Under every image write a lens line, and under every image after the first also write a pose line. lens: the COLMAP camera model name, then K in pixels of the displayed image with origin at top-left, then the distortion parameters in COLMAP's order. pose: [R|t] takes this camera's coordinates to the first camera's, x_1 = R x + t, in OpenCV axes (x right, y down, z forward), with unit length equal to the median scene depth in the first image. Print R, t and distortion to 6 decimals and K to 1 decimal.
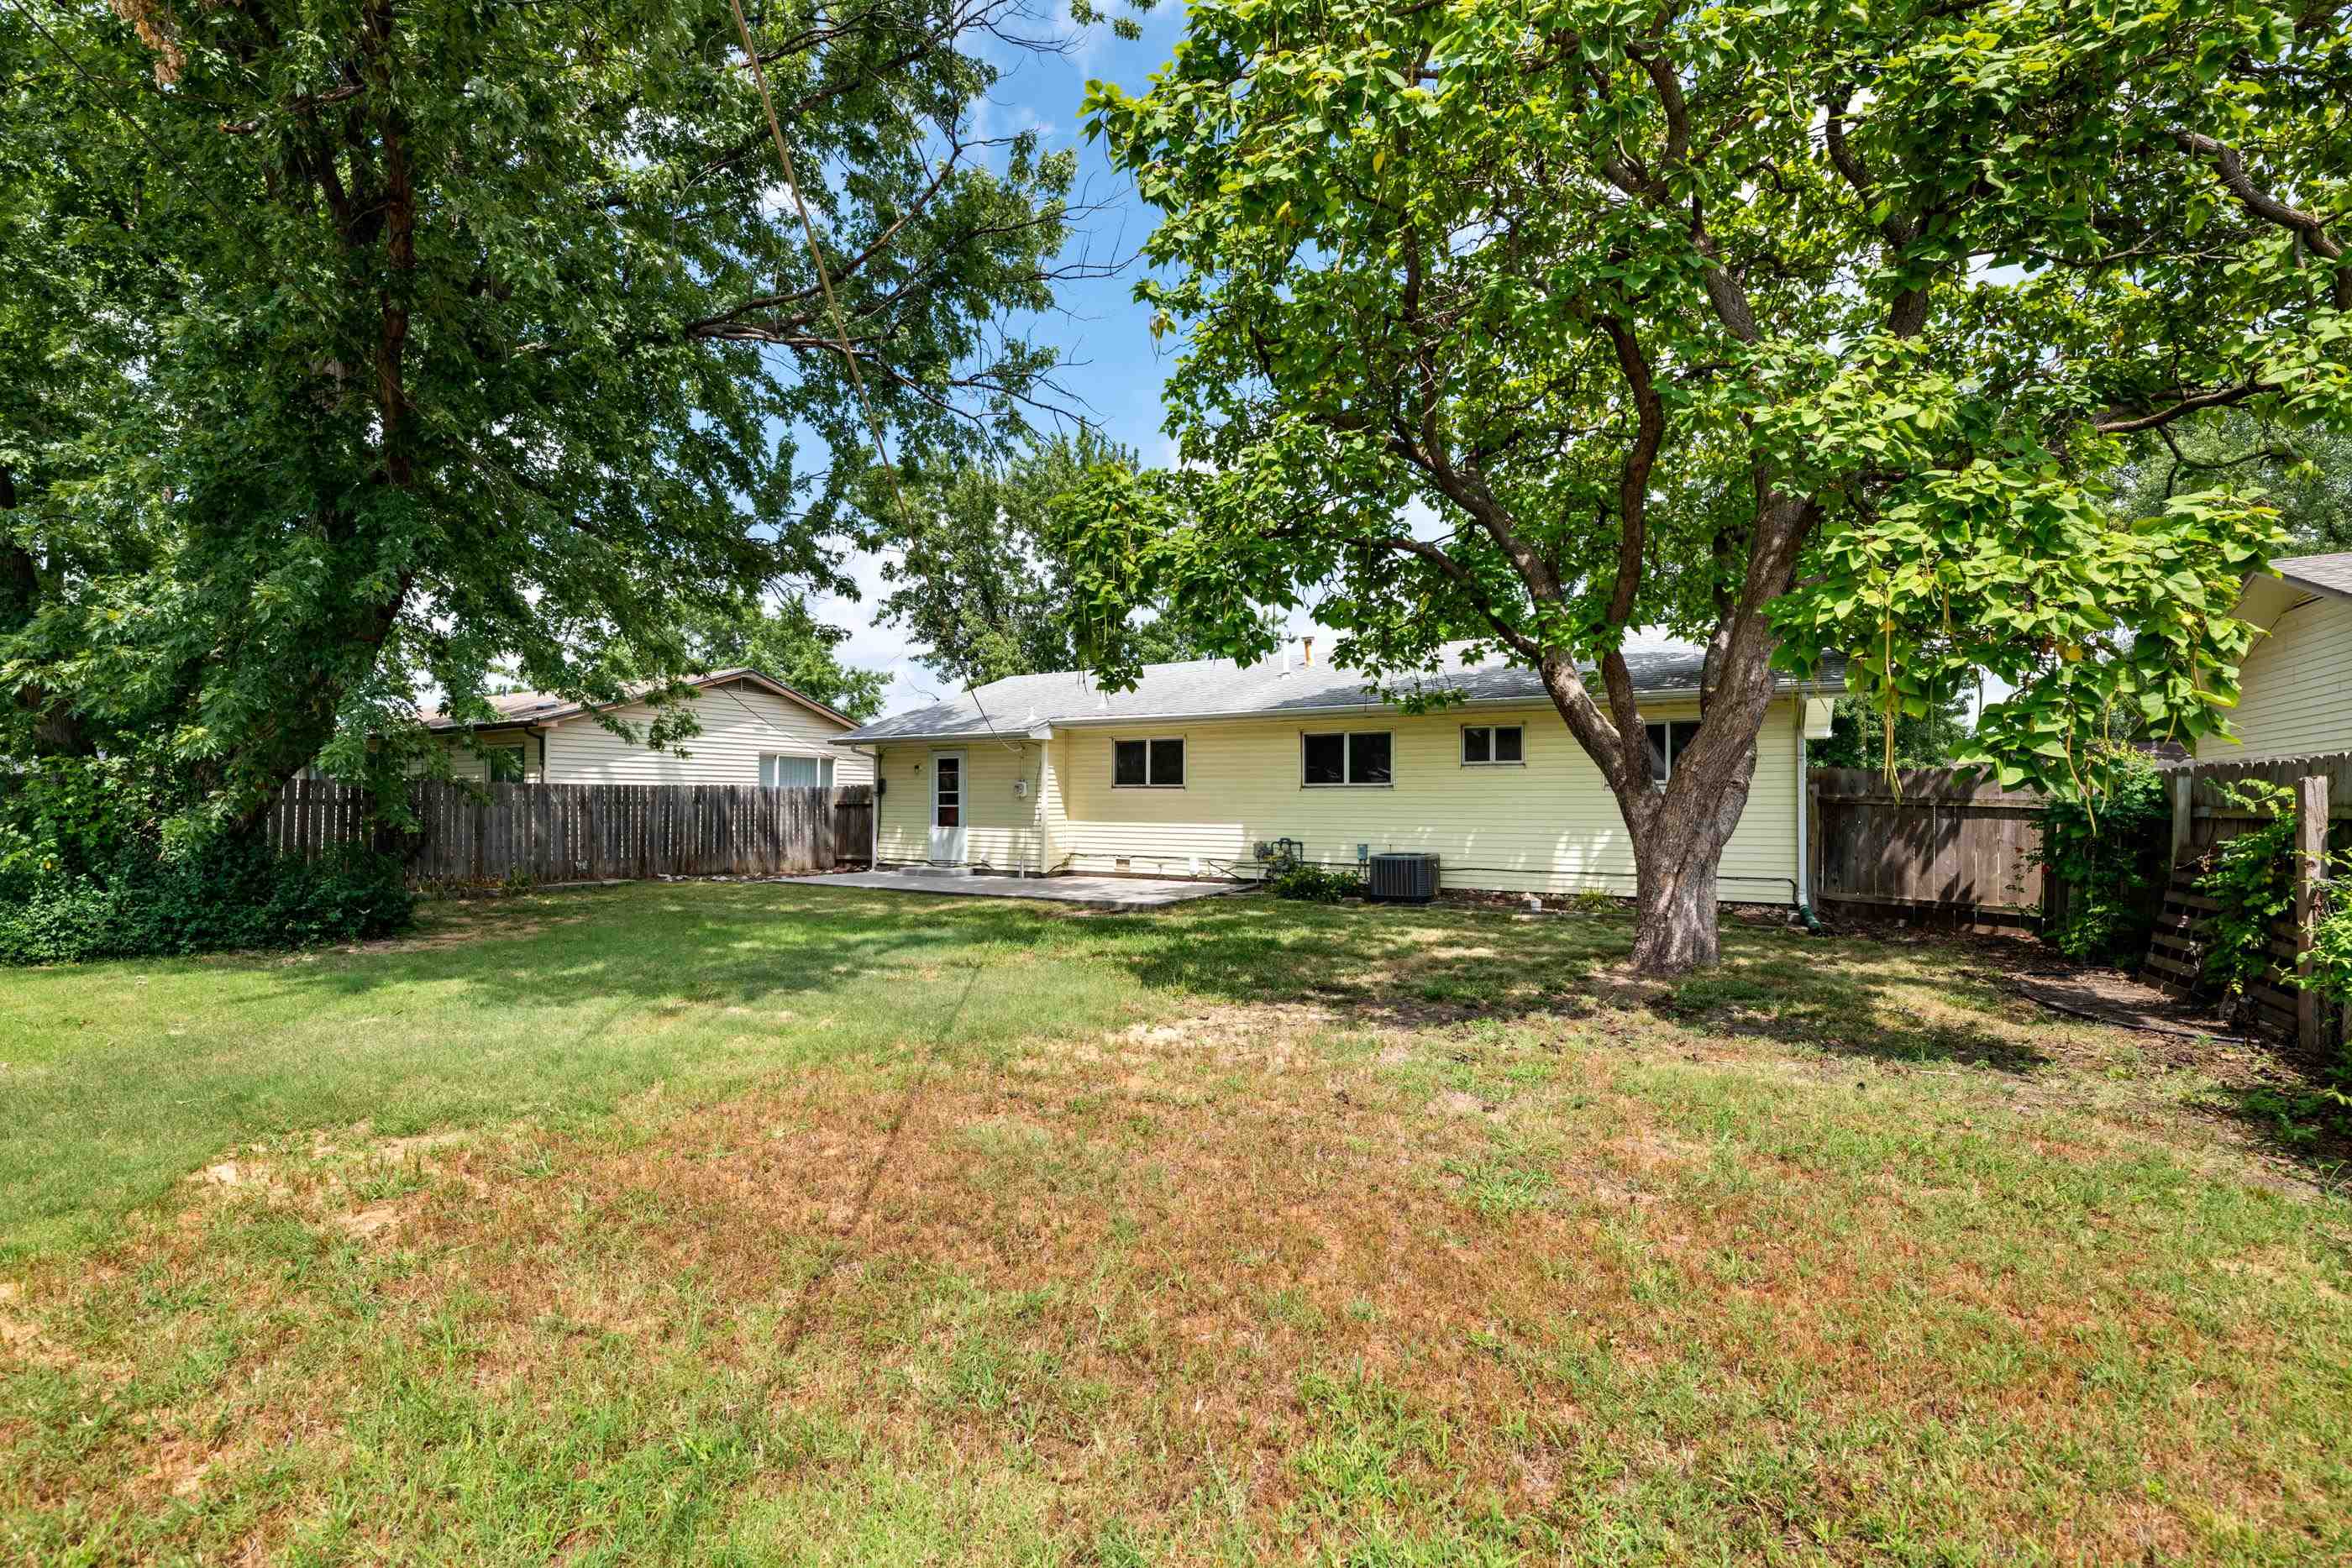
lens RADIAL K [[993.5, 0, 1170.1], [0, 993.5, 785.1], [0, 0, 1]] dist [-0.003474, -0.001993]
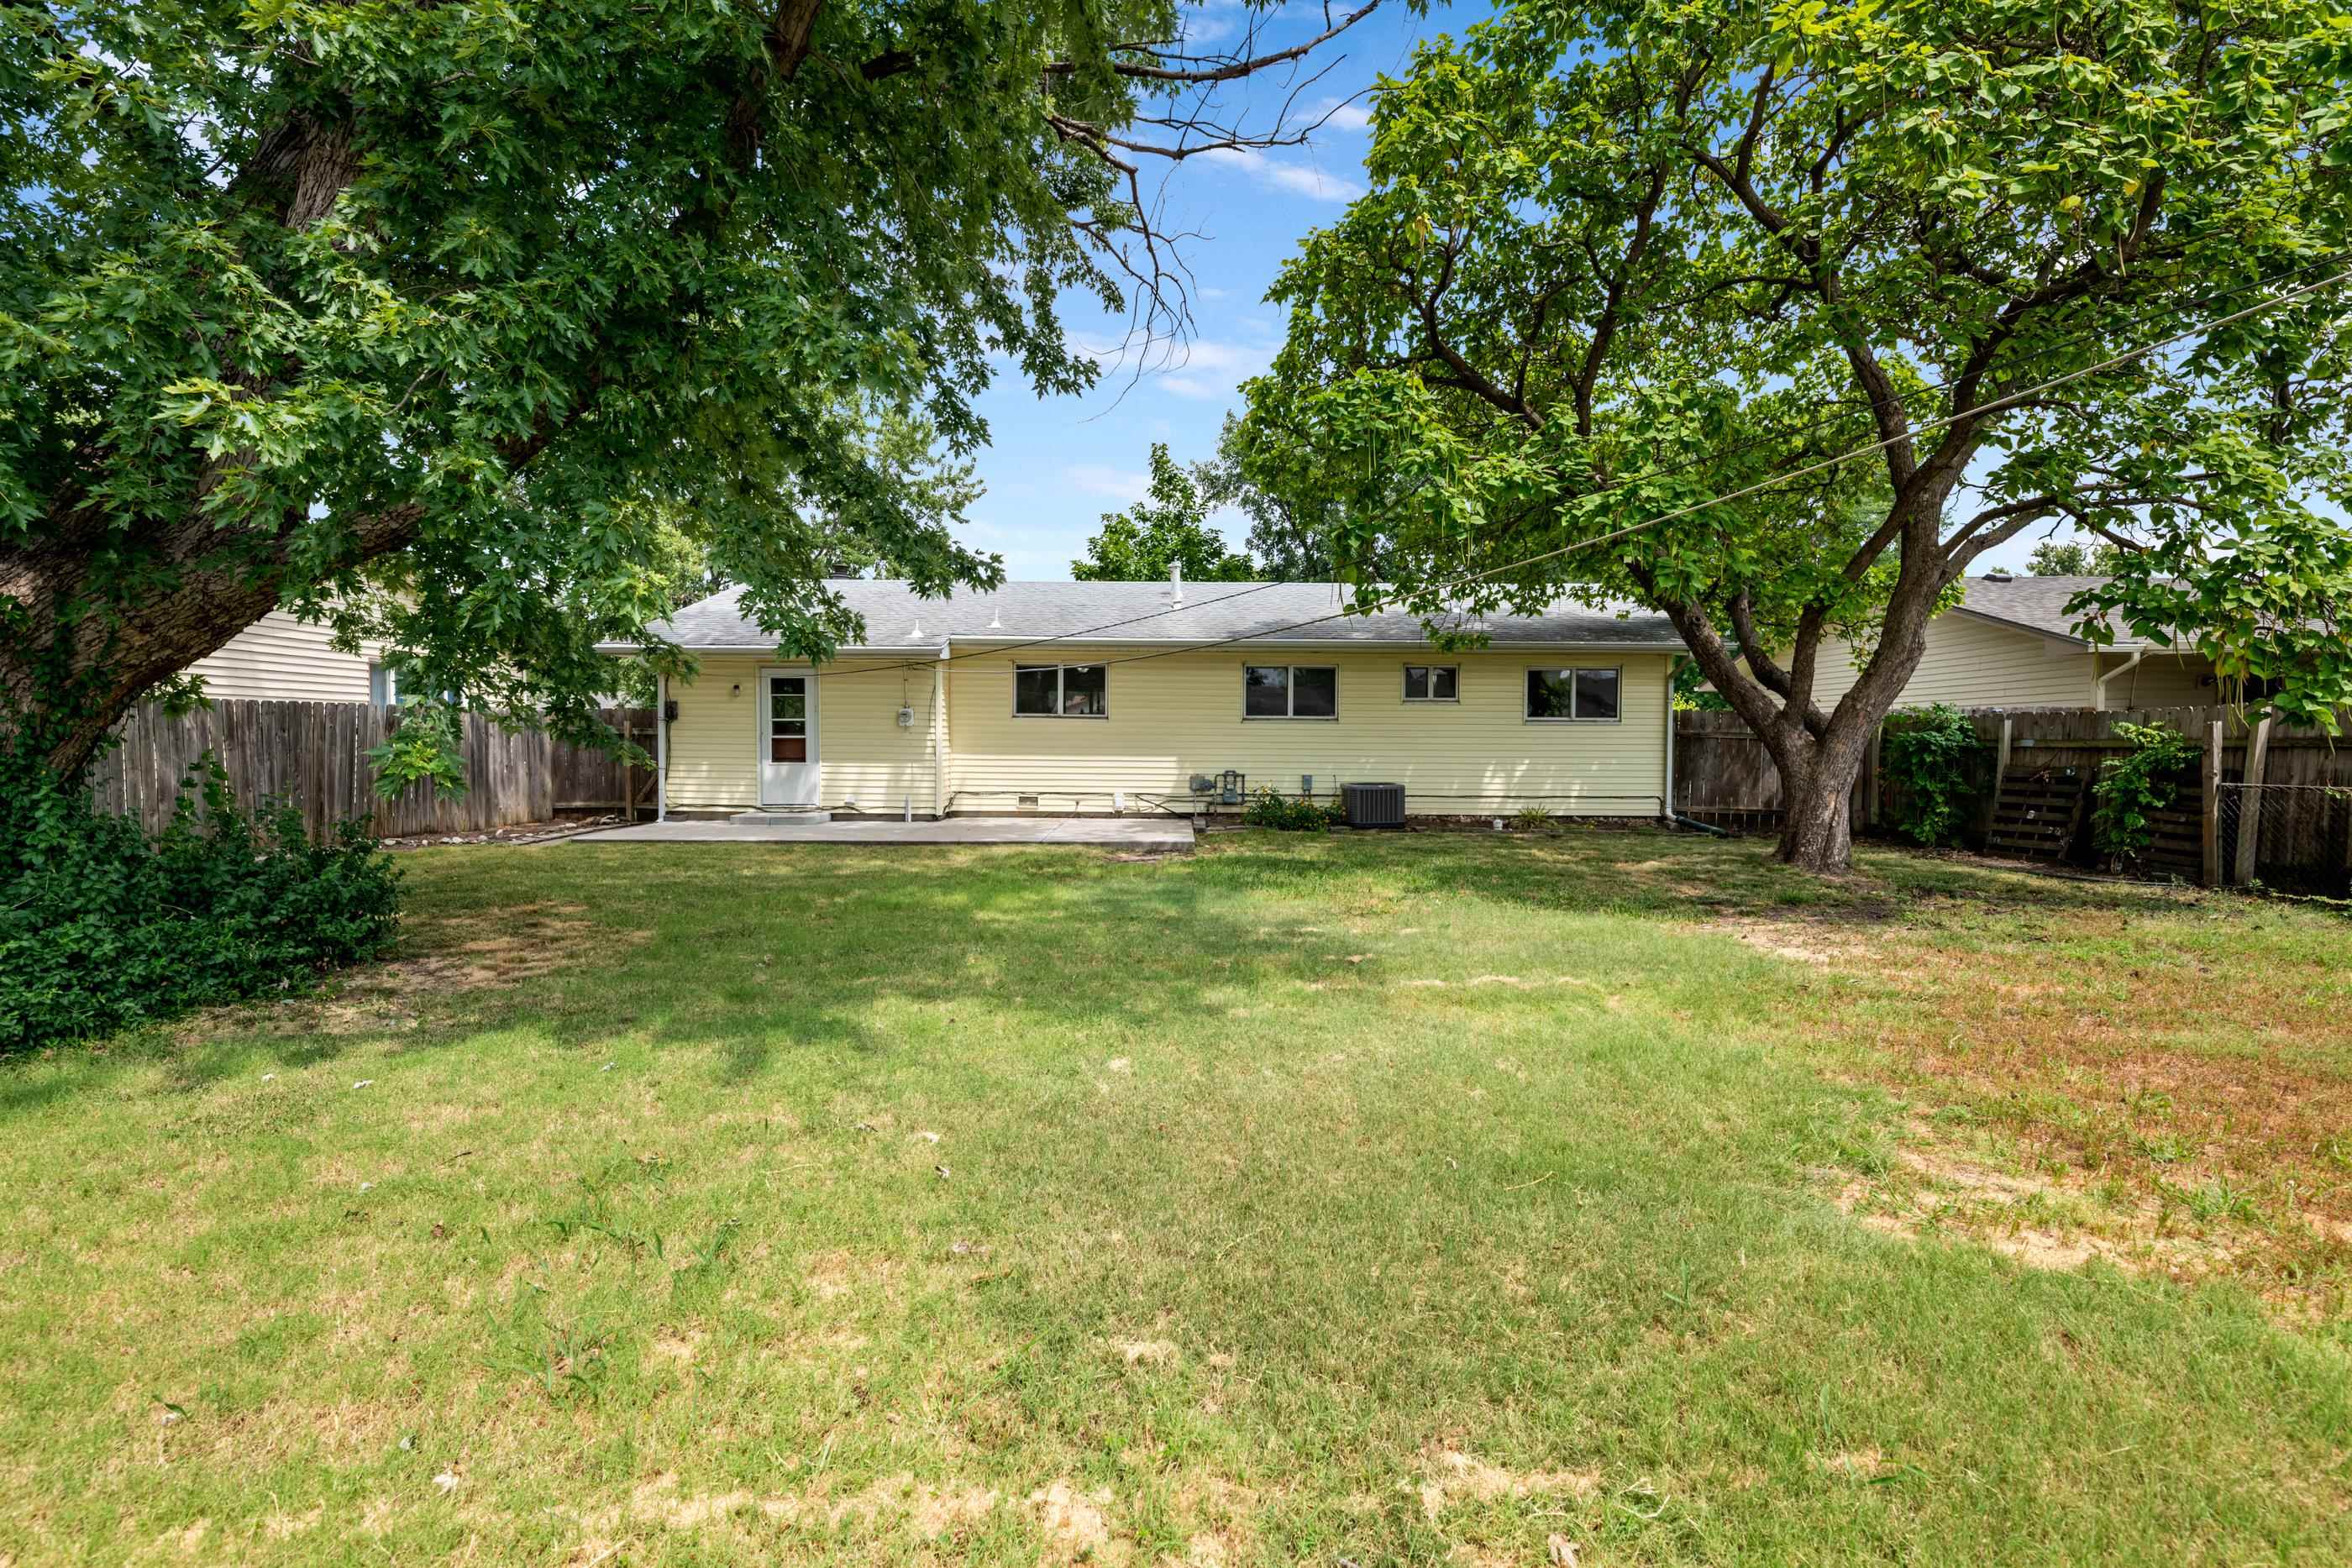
lens RADIAL K [[993.5, 0, 1173.6], [0, 993.5, 775.0], [0, 0, 1]] dist [-0.003474, -0.001993]
pose [[0.852438, -0.011593, 0.522699, -0.416834], [-0.014302, 0.998863, 0.045477, 0.012169], [-0.522632, -0.046242, 0.851303, 0.166403]]
